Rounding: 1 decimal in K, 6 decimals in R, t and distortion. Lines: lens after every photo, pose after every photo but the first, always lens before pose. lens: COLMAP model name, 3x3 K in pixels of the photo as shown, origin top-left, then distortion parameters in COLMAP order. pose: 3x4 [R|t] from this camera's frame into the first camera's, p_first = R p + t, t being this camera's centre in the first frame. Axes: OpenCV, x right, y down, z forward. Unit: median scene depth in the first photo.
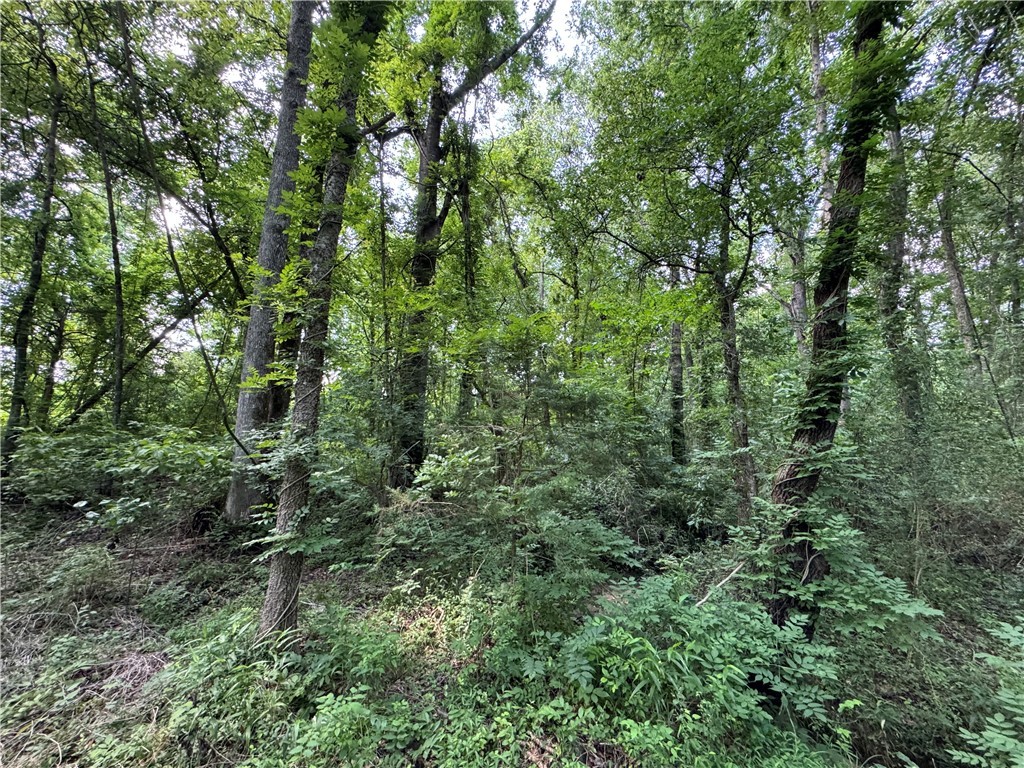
lens RADIAL K [[412.2, 0, 511.1], [0, 412.2, 386.9], [0, 0, 1]] dist [0.000683, -0.000346]
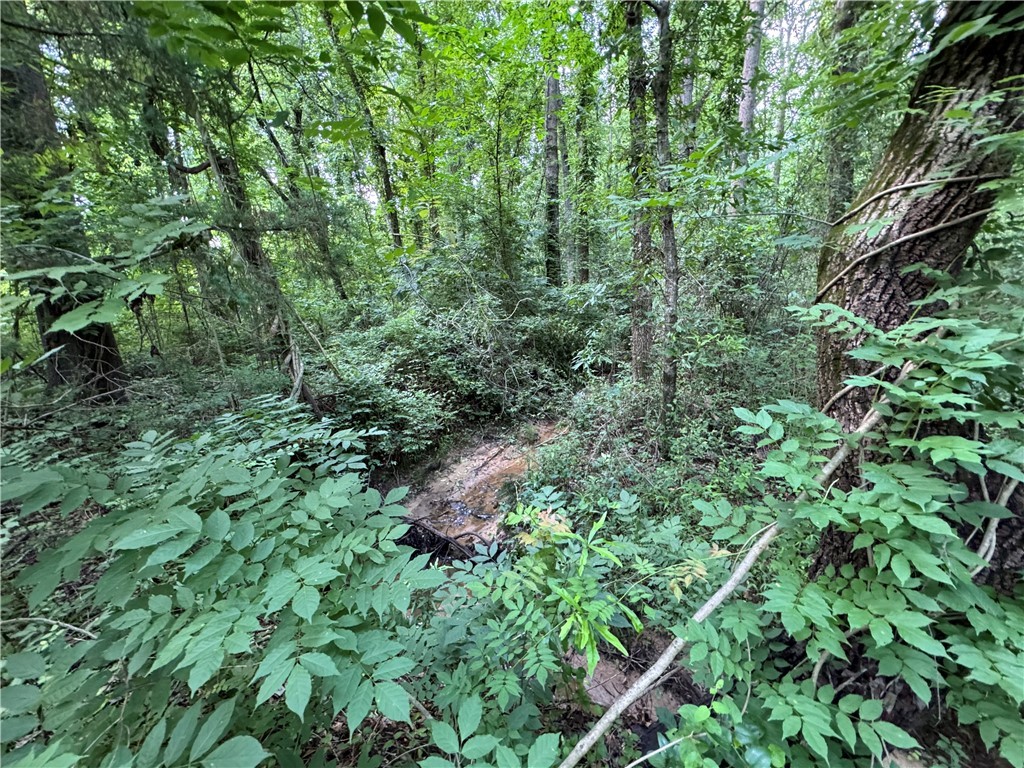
lens RADIAL K [[412.2, 0, 513.0], [0, 412.2, 384.2], [0, 0, 1]] dist [0.000683, -0.000346]
pose [[0.955536, -0.137638, 0.260780, 0.088666], [0.030291, 0.925518, 0.377491, 0.059712], [-0.293314, -0.352807, 0.888535, 0.230451]]
